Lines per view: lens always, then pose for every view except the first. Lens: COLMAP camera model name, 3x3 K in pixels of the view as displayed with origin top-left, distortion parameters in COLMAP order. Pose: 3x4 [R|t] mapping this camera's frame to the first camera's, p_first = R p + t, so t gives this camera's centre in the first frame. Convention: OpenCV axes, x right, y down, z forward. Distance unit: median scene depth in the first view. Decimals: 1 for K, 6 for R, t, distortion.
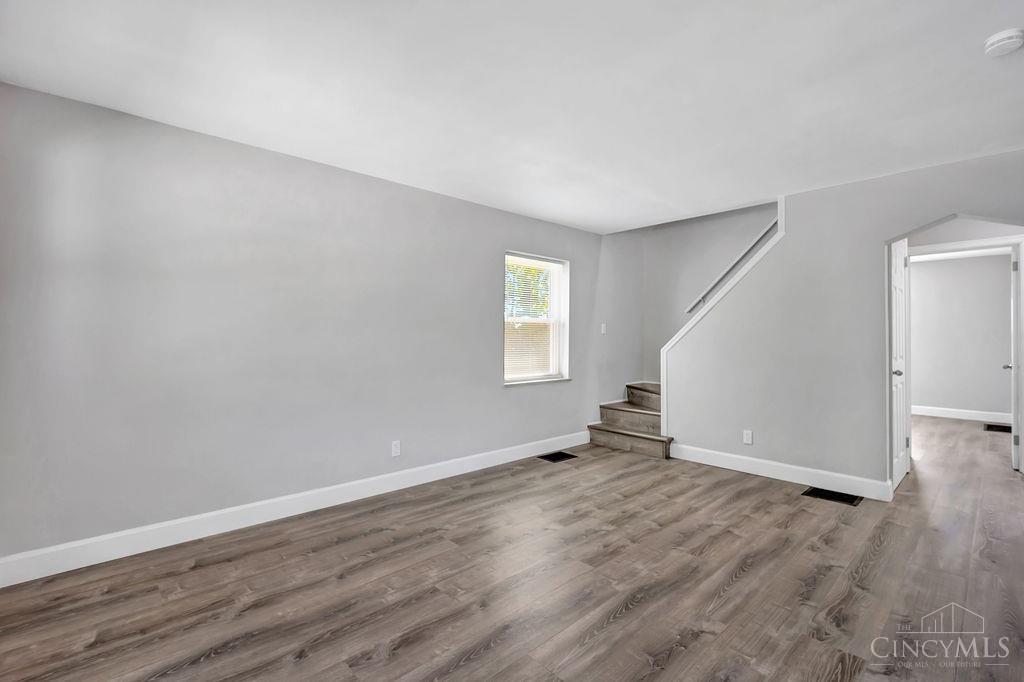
lens RADIAL K [[451.5, 0, 510.7], [0, 451.5, 340.2], [0, 0, 1]] dist [-0.010552, 0.003190]
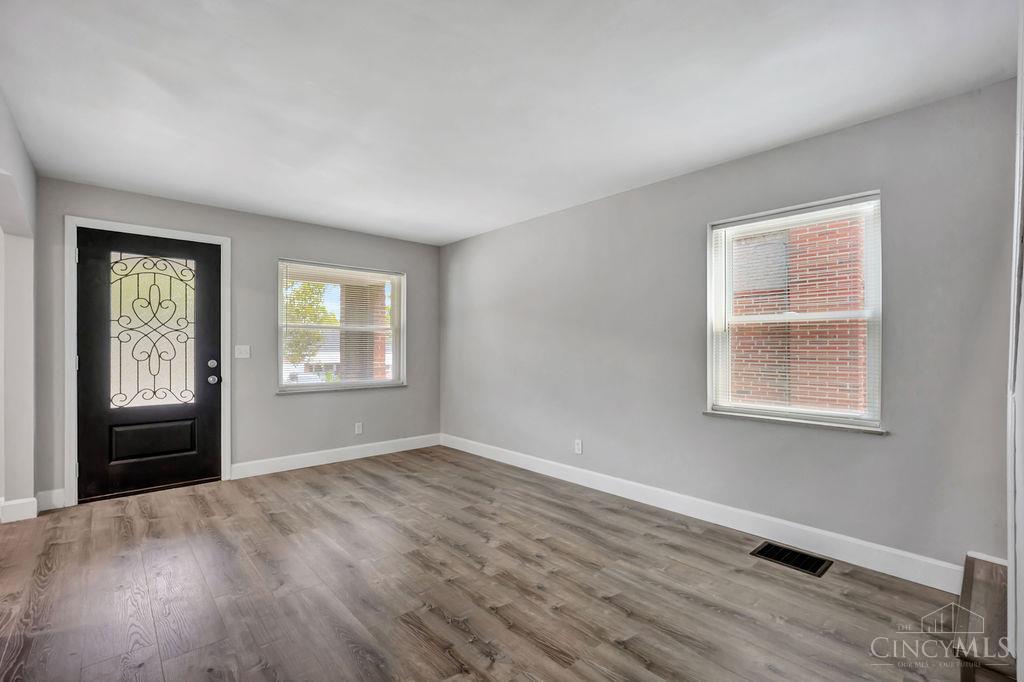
lens RADIAL K [[451.5, 0, 516.3], [0, 451.5, 349.2], [0, 0, 1]] dist [-0.010552, 0.003190]
pose [[0.004224, 0.002247, -0.999989, 1.081208], [-0.007704, 0.999968, 0.002215, -0.000201], [0.999961, 0.007695, 0.004242, 1.066951]]
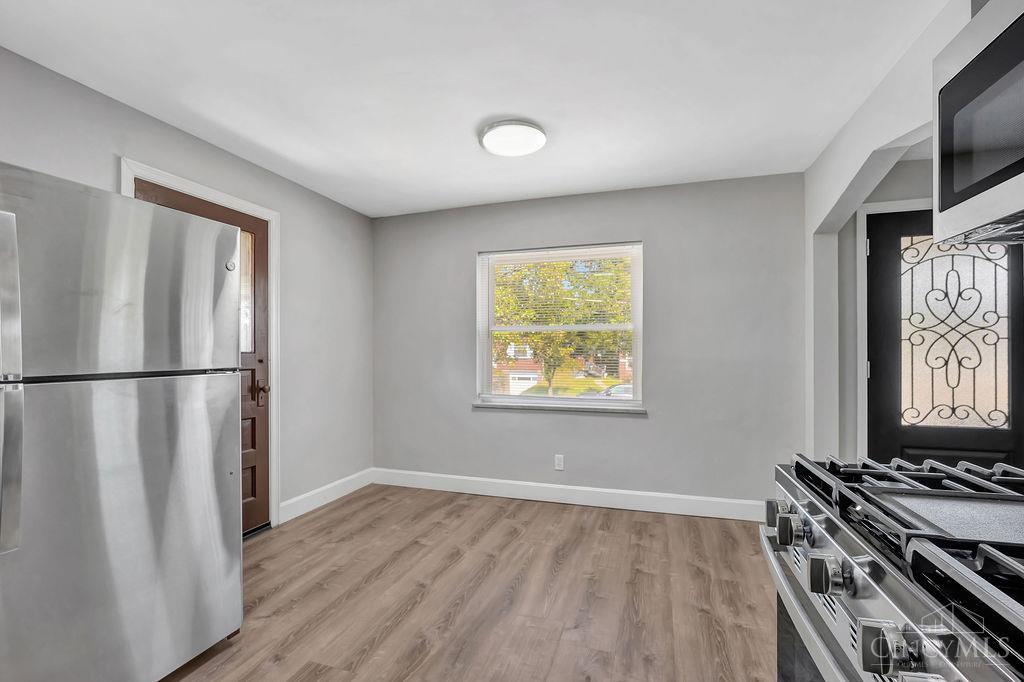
lens RADIAL K [[451.5, 0, 507.6], [0, 451.5, 354.2], [0, 0, 1]] dist [-0.010552, 0.003190]
pose [[-0.872269, 0.002782, -0.489019, 1.133048], [-0.000440, 0.999979, 0.006473, 0.005502], [0.489027, 0.005861, -0.872249, 0.406047]]
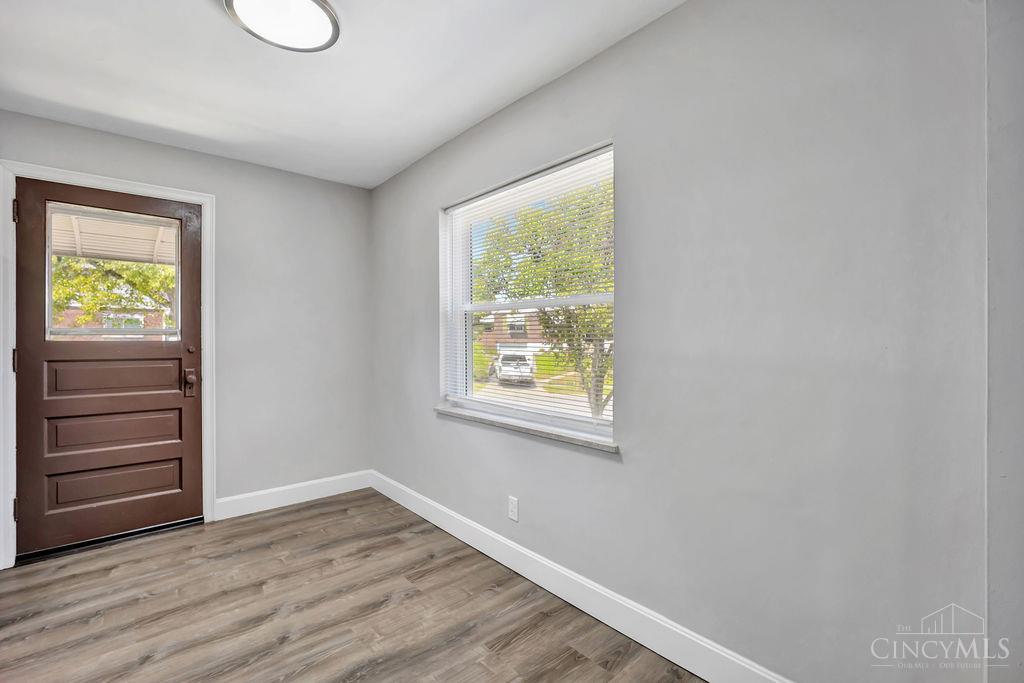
lens RADIAL K [[451.5, 0, 503.6], [0, 451.5, 338.4], [0, 0, 1]] dist [-0.010552, 0.003190]
pose [[-0.999716, 0.000625, 0.023842, 0.388861], [0.000735, 0.999989, 0.004579, -0.001910], [-0.023839, 0.004595, -0.999705, 0.210117]]
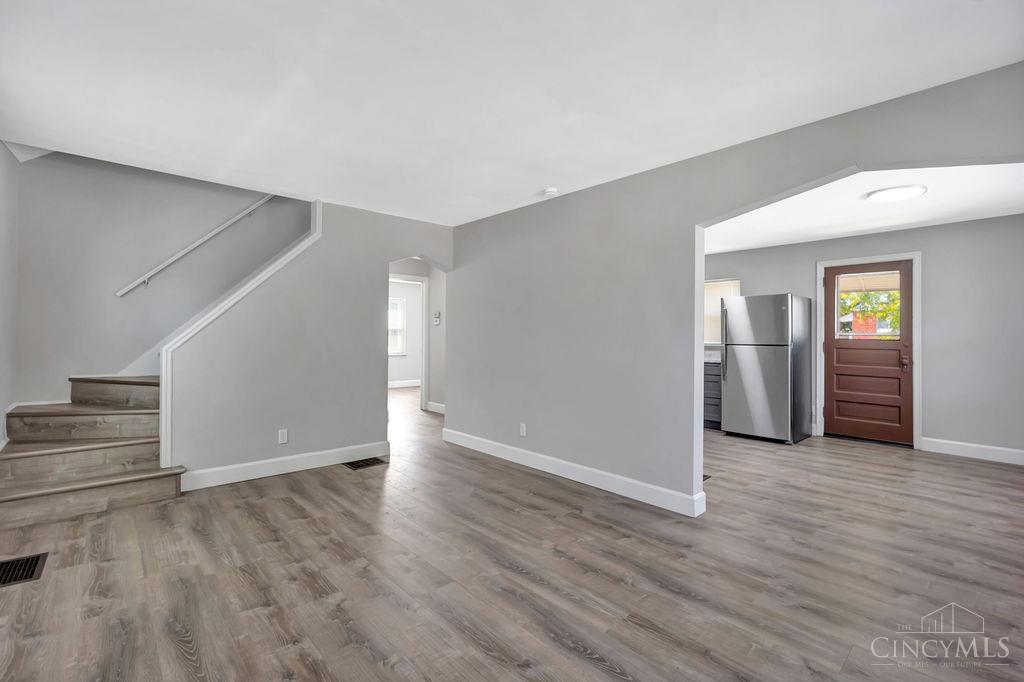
lens RADIAL K [[451.5, 0, 511.0], [0, 451.5, 331.8], [0, 0, 1]] dist [-0.010552, 0.003190]
pose [[0.001248, 0.010292, 0.999946, -0.625713], [-0.003710, 0.999940, -0.010288, 0.000483], [-0.999992, -0.003697, 0.001286, 0.742863]]
